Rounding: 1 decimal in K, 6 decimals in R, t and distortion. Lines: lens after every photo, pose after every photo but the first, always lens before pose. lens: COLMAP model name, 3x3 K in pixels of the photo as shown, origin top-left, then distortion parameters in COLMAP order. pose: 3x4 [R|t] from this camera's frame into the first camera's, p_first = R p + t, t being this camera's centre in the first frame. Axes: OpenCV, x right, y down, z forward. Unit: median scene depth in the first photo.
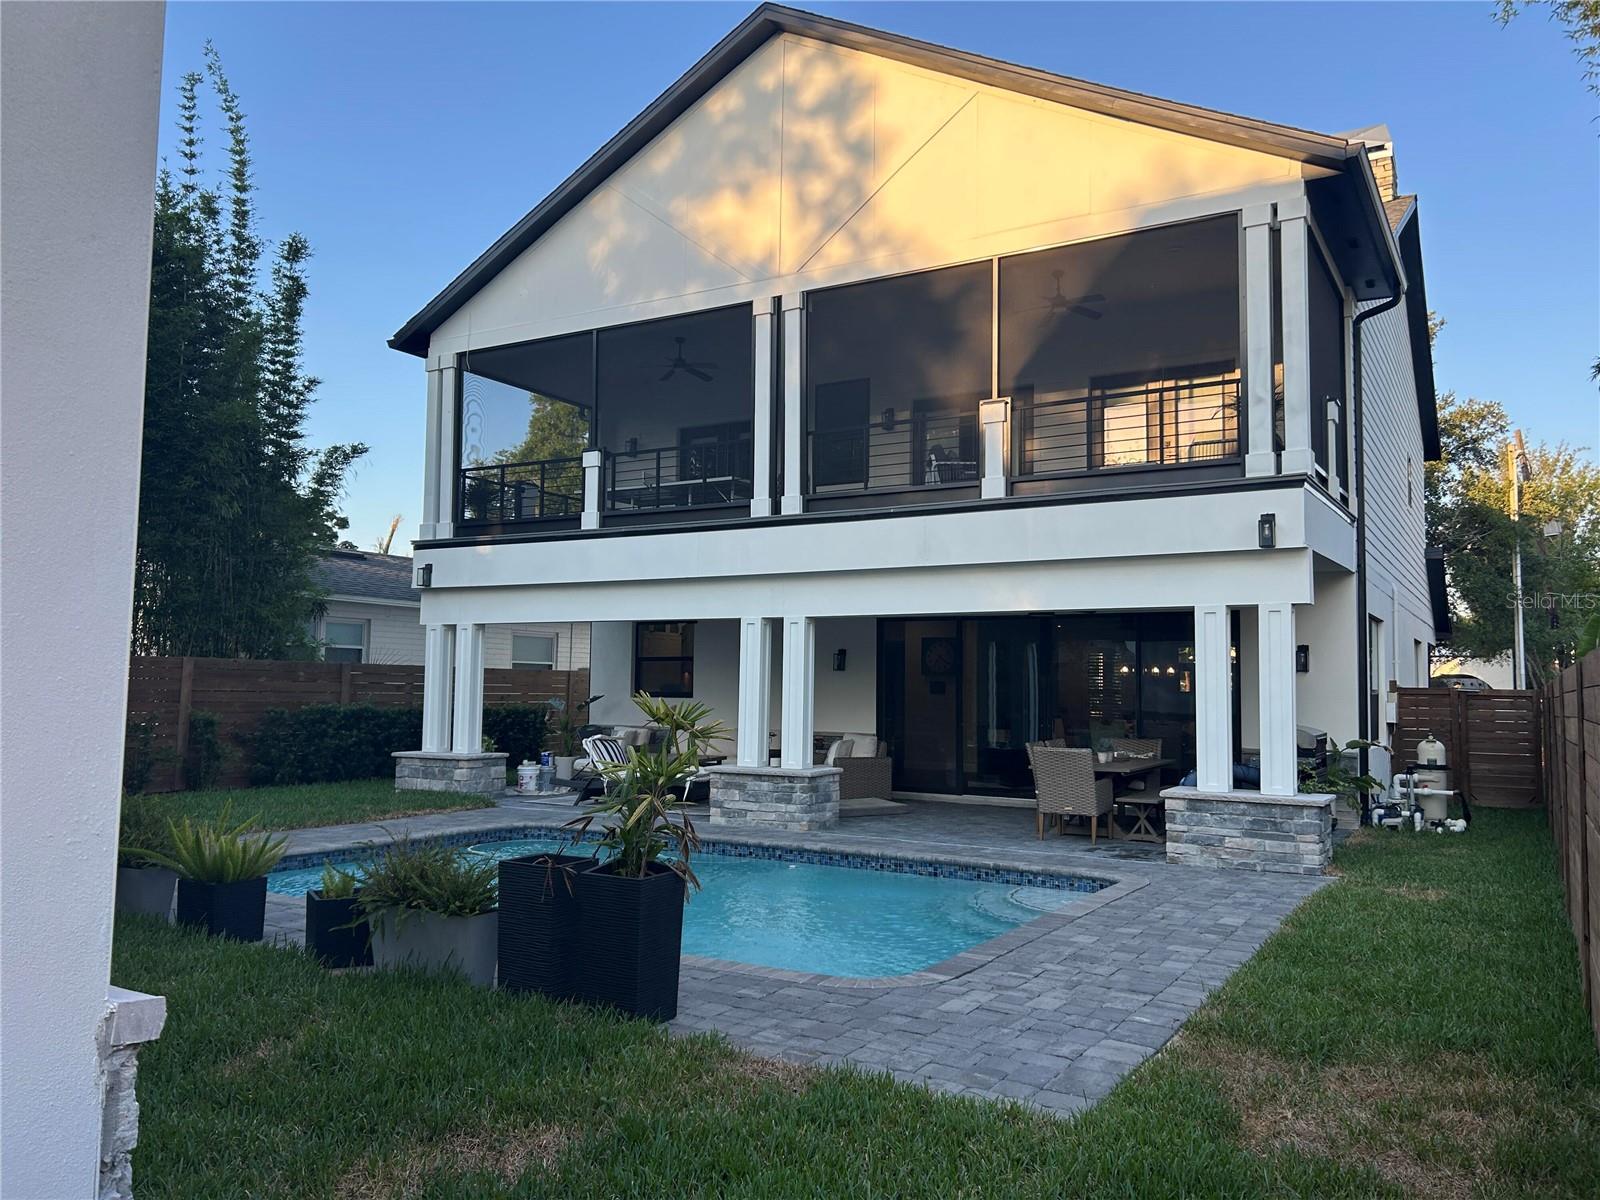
lens RADIAL K [[1207.5, 0, 806.0], [0, 1207.5, 592.2], [0, 0, 1]] dist [0.013020, -0.008648]
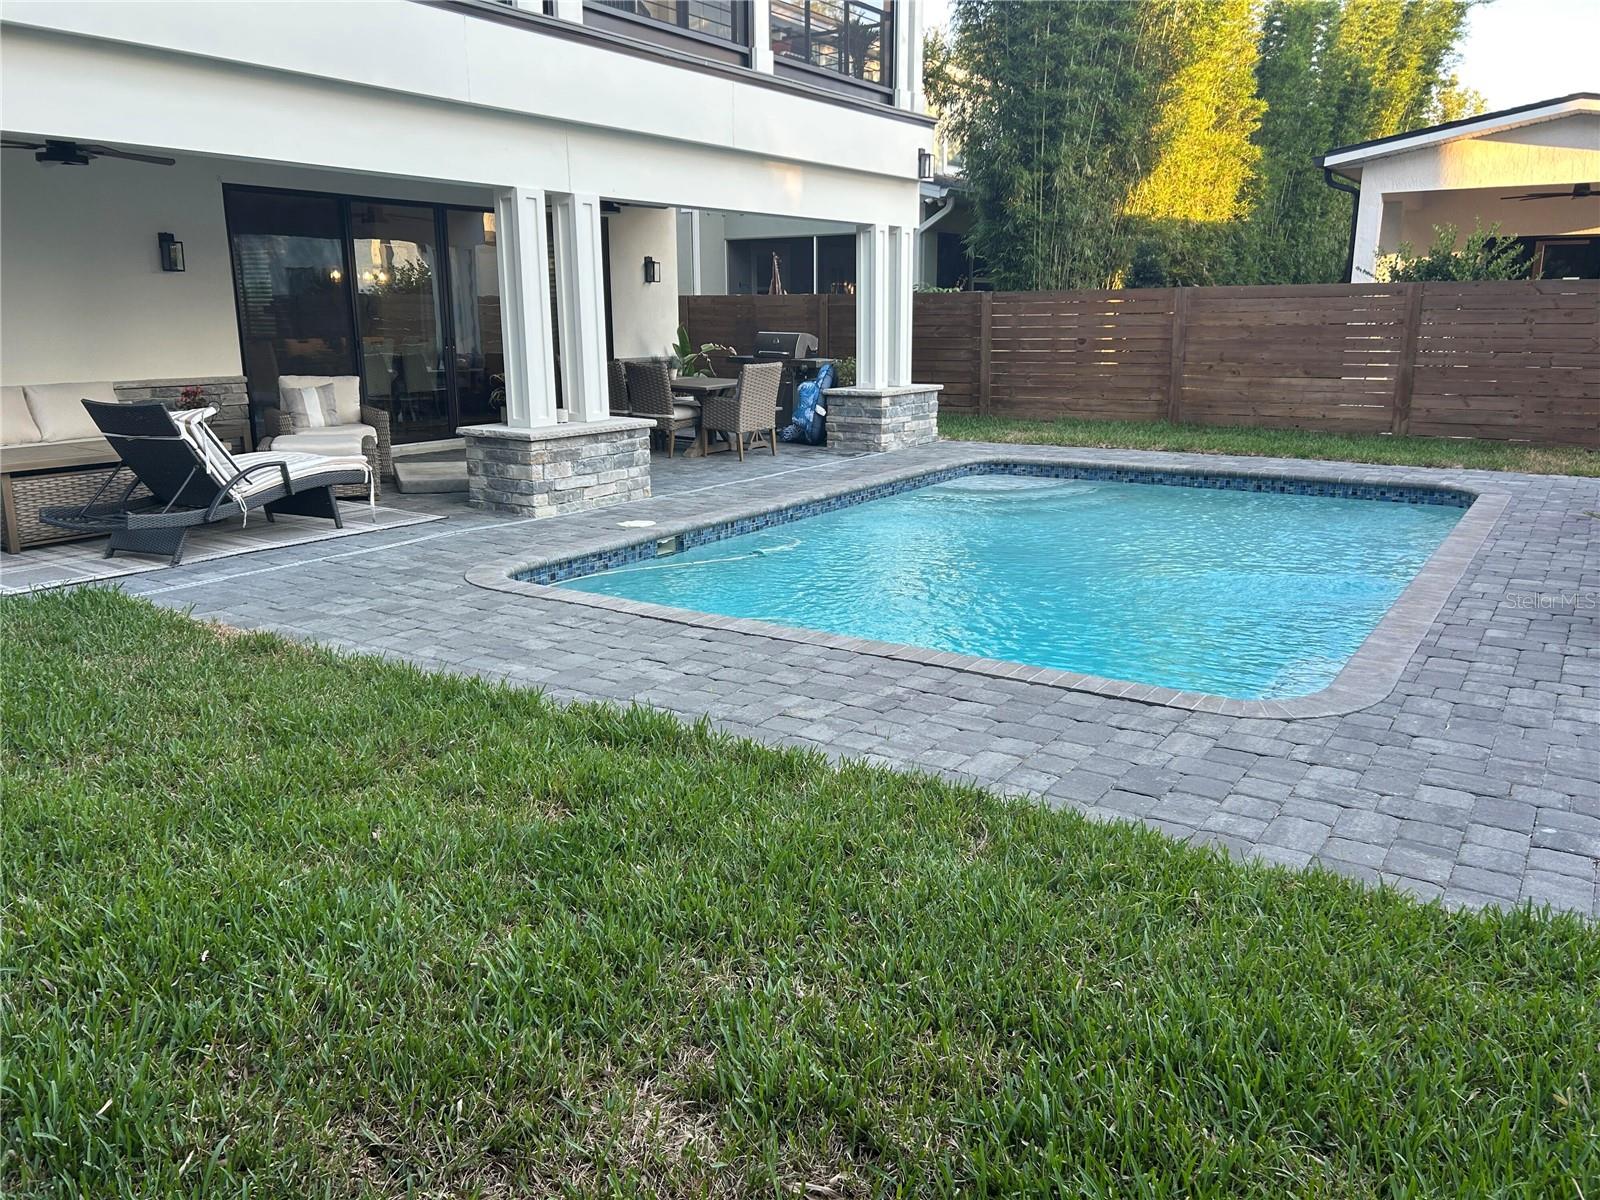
lens RADIAL K [[1207.5, 0, 801.1], [0, 1207.5, 611.4], [0, 0, 1]] dist [0.013020, -0.008648]
pose [[0.024930, -0.252914, 0.967168, -0.734694], [-0.076093, 0.964181, 0.254094, 0.066511], [-0.996789, -0.079929, 0.004792, 0.884594]]
